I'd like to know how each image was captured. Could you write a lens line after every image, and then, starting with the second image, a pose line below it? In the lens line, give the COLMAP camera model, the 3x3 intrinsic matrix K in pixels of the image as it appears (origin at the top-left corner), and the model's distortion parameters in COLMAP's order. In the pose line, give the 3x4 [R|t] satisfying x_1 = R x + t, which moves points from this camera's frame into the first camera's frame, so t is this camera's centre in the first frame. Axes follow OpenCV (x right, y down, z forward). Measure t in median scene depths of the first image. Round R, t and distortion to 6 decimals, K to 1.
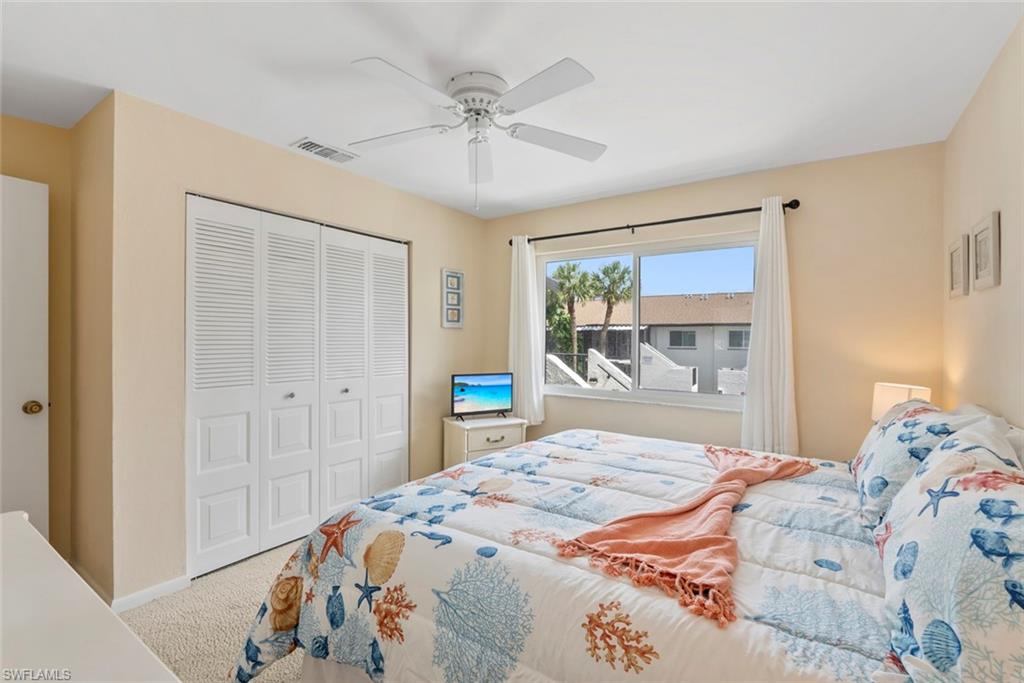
lens RADIAL K [[454.0, 0, 512.5], [0, 454.0, 343.1], [0, 0, 1]] dist [-0.002346, 0.000026]
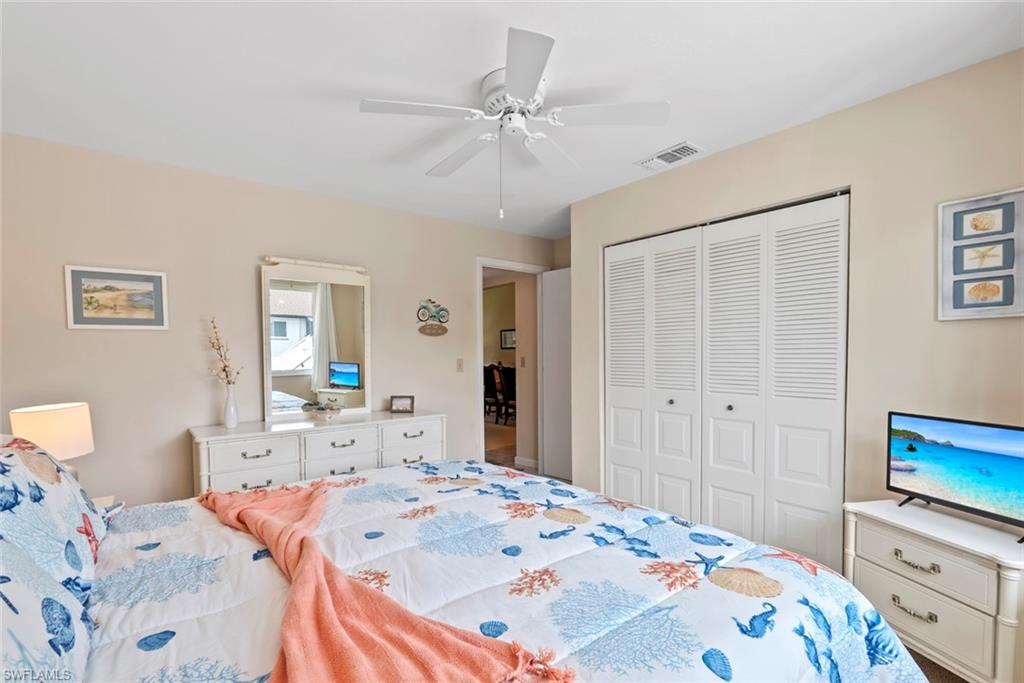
lens RADIAL K [[468.6, 0, 508.3], [0, 468.6, 364.3], [0, 0, 1]] dist [0.000553, -0.000002]
pose [[-0.283398, 0.018885, -0.958816, 0.520802], [-0.006204, 0.999749, 0.021525, 0.005697], [0.958982, 0.012048, -0.283210, 0.742873]]
